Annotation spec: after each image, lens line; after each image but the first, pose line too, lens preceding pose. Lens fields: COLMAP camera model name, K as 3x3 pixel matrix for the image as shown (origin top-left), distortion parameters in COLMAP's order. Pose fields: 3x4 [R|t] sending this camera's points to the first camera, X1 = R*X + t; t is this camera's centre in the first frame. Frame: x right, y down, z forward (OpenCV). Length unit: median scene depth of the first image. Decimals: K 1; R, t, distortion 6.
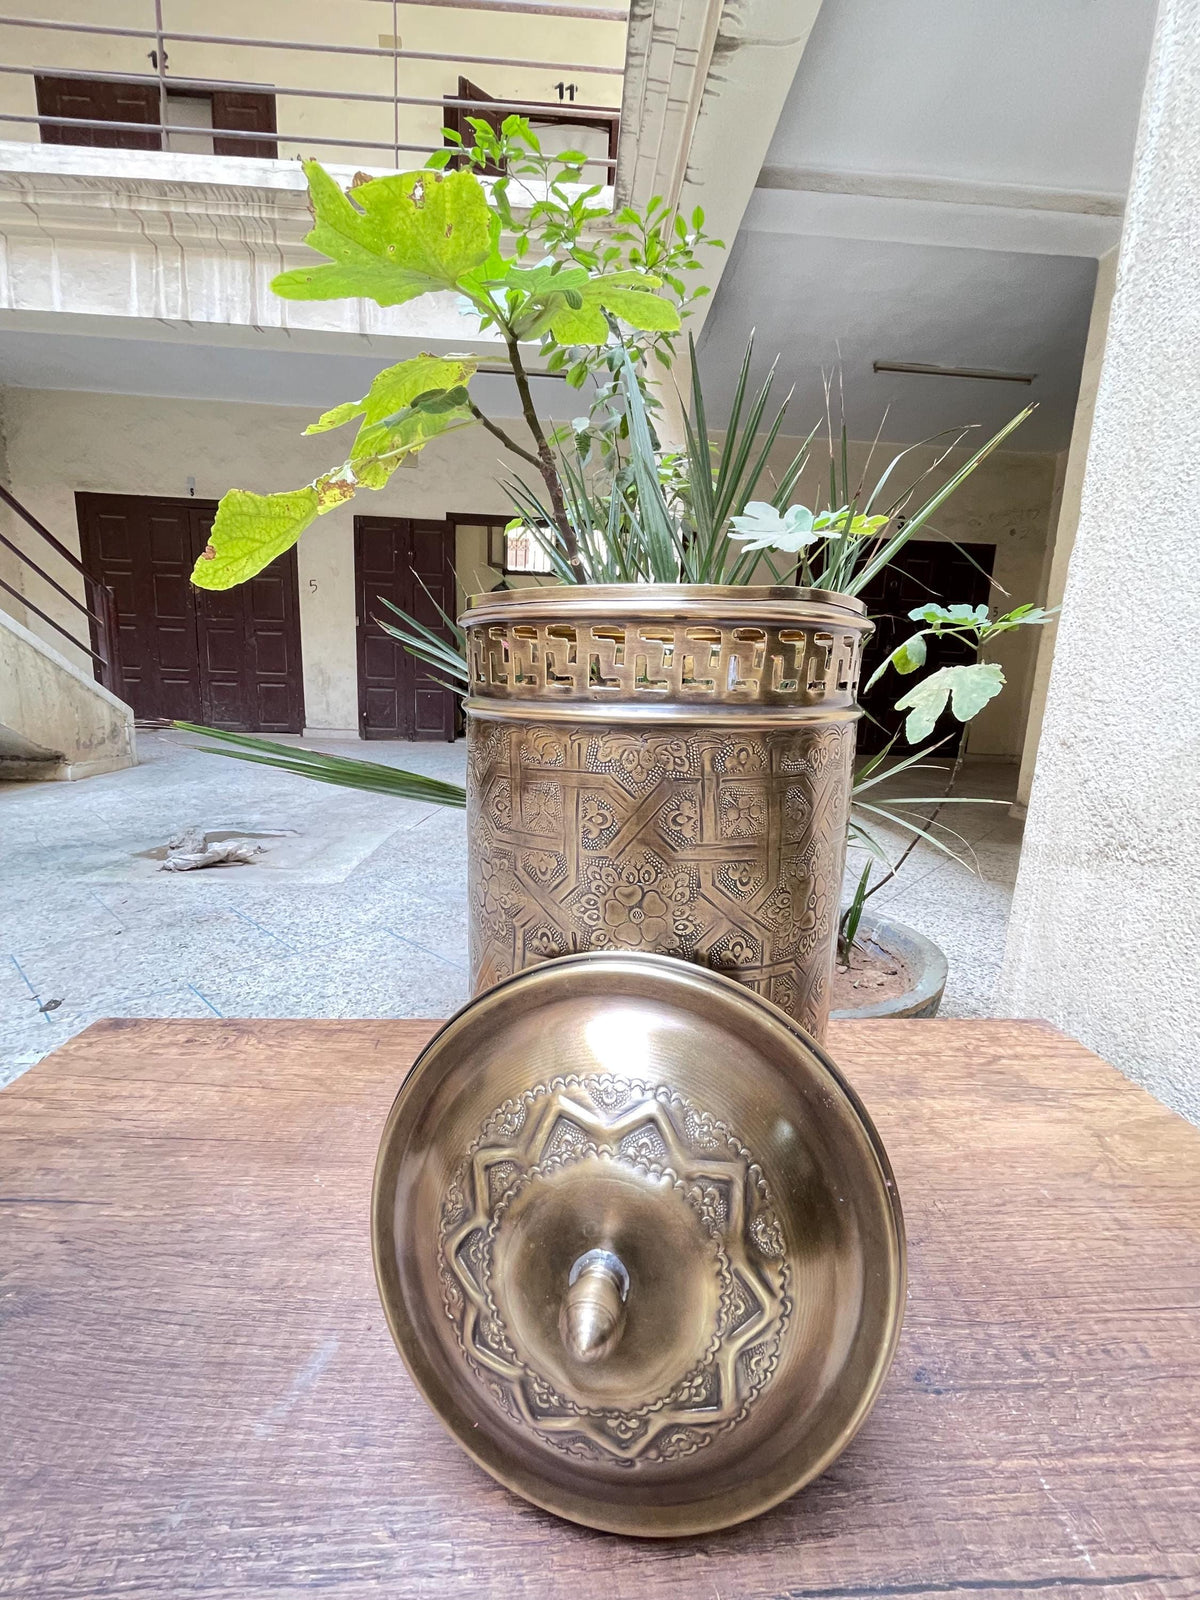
lens RADIAL K [[634.9, 0, 589.8], [0, 634.9, 798.5], [0, 0, 1]] dist [0.002031, -0.001364]
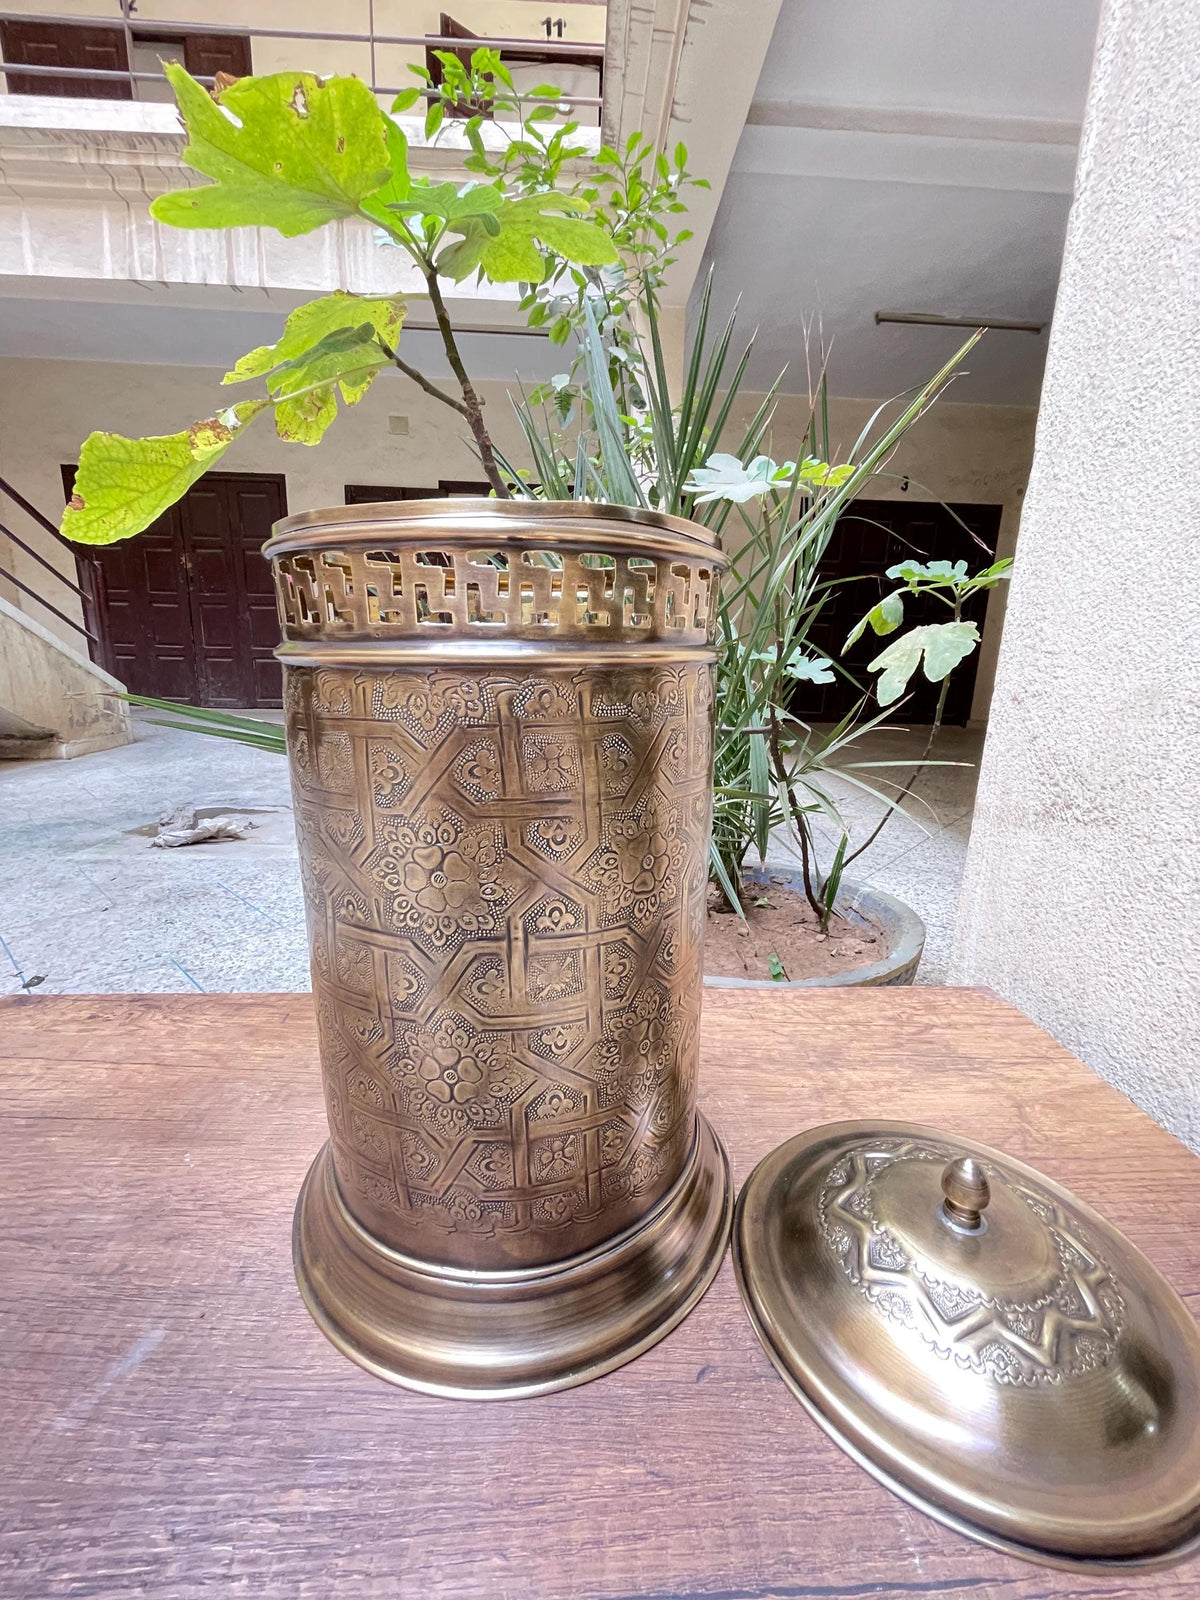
lens RADIAL K [[634.9, 0, 589.5], [0, 634.9, 797.7], [0, 0, 1]] dist [0.002031, -0.001364]
pose [[0.999890, -0.012264, -0.008302, 0.128615], [0.012596, 0.999072, 0.041181, 0.014778], [0.007789, -0.041281, 0.999117, 0.045004]]
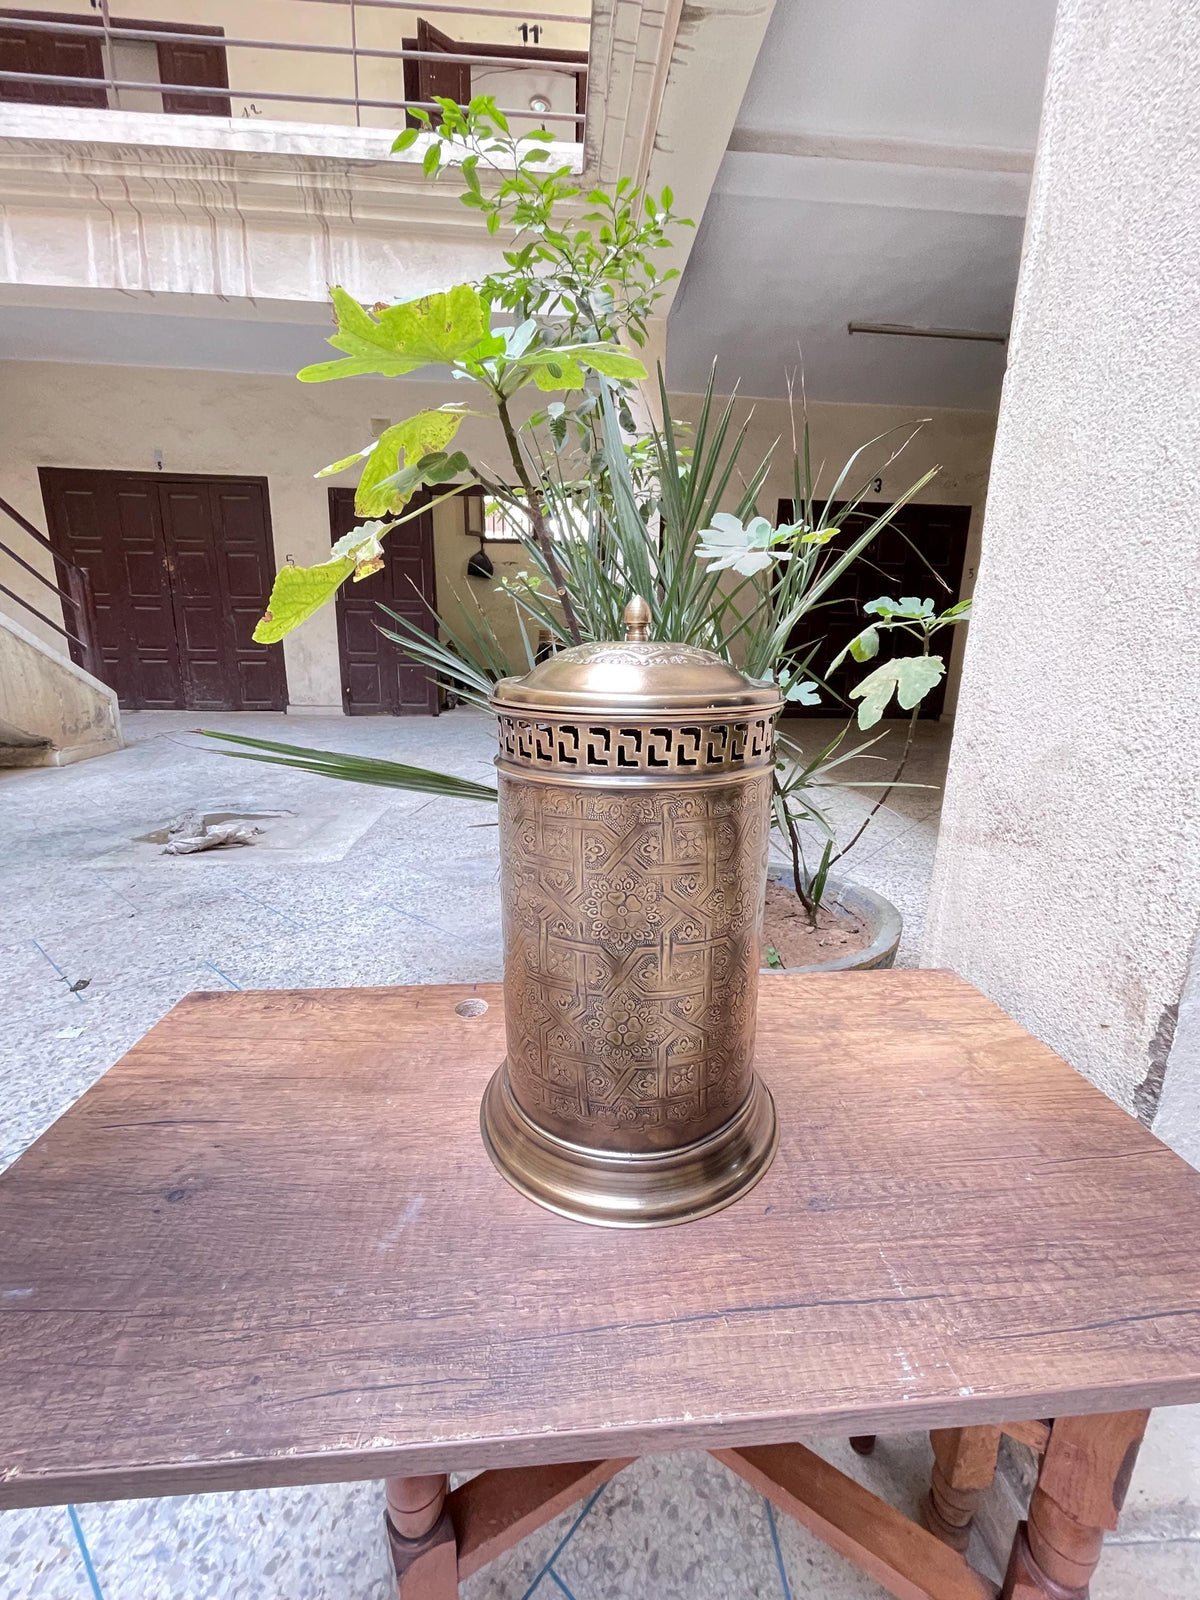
lens RADIAL K [[634.9, 0, 587.4], [0, 634.9, 796.1], [0, 0, 1]] dist [0.002031, -0.001364]
pose [[0.999445, -0.027241, 0.019180, -0.009592], [0.026274, 0.998455, 0.048952, -0.072130], [-0.020484, -0.048421, 0.998617, -0.223783]]
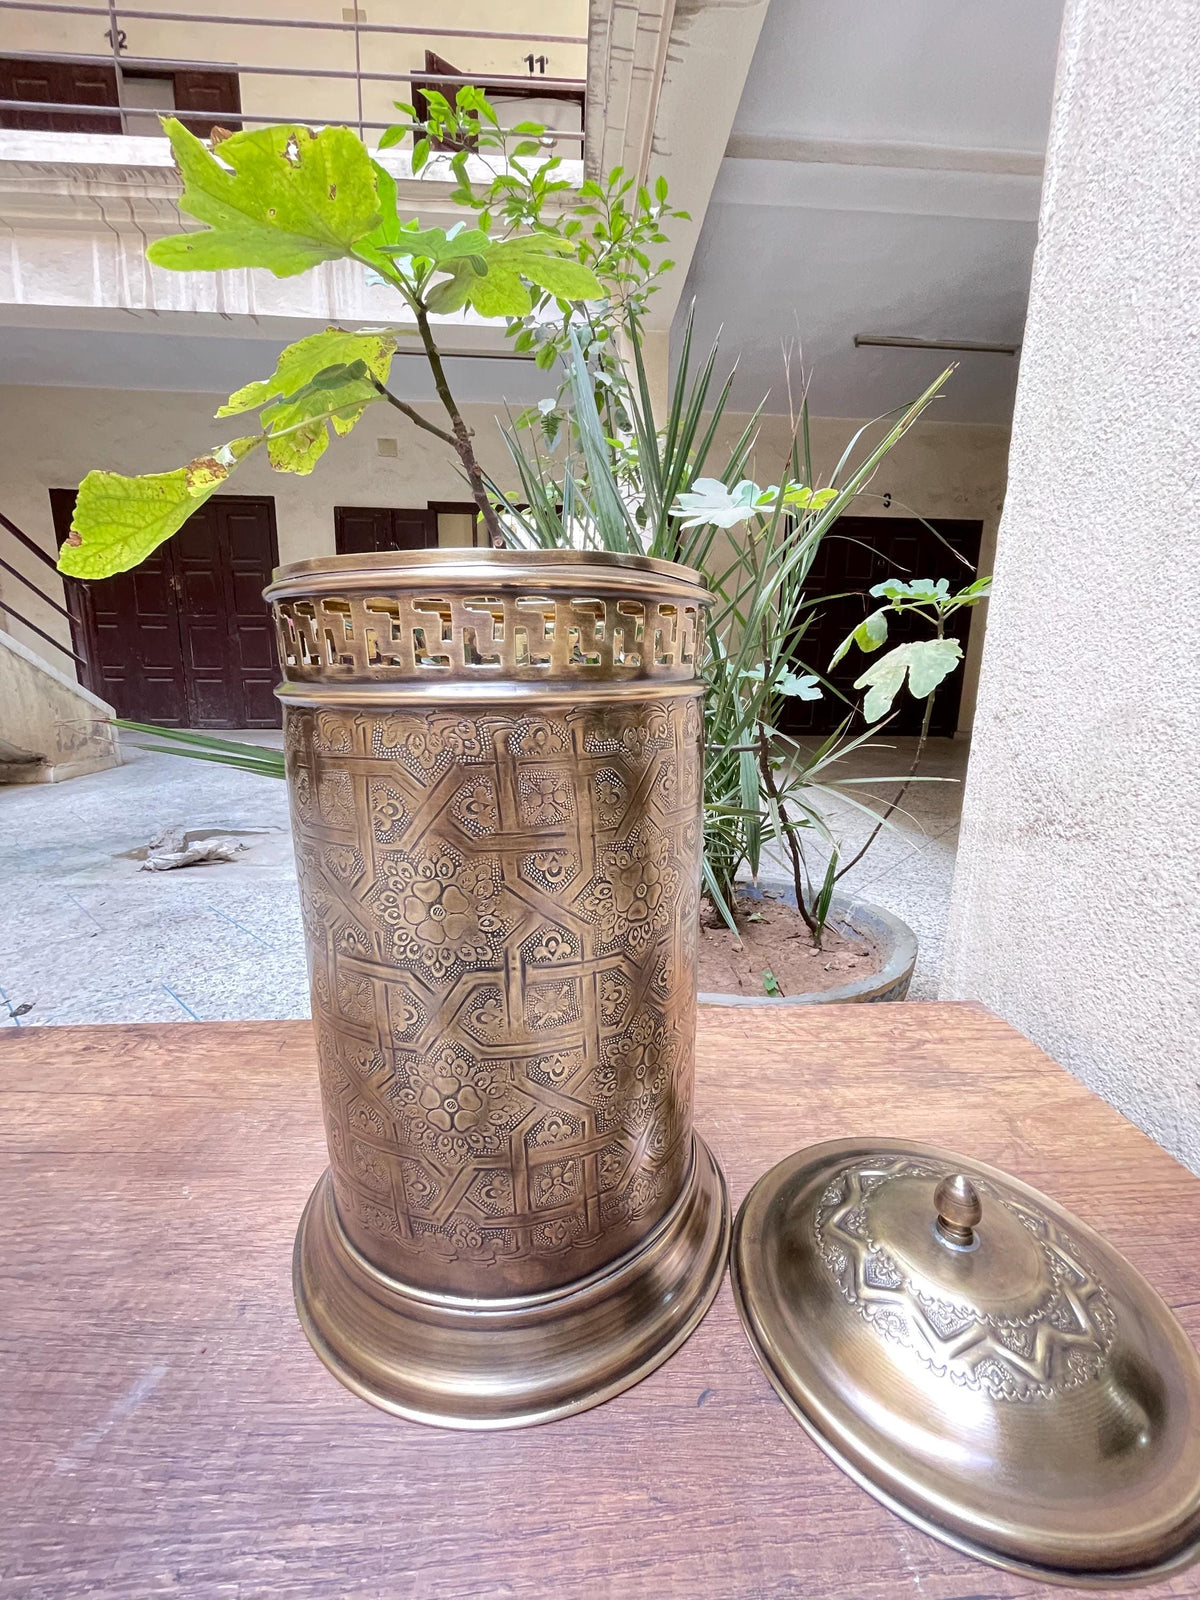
lens RADIAL K [[634.9, 0, 589.3], [0, 634.9, 798.5], [0, 0, 1]] dist [0.002031, -0.001364]
pose [[0.999630, -0.026839, 0.004386, 0.127875], [0.026753, 0.999469, 0.018598, 0.003072], [-0.004883, -0.018474, 0.999817, 0.032101]]
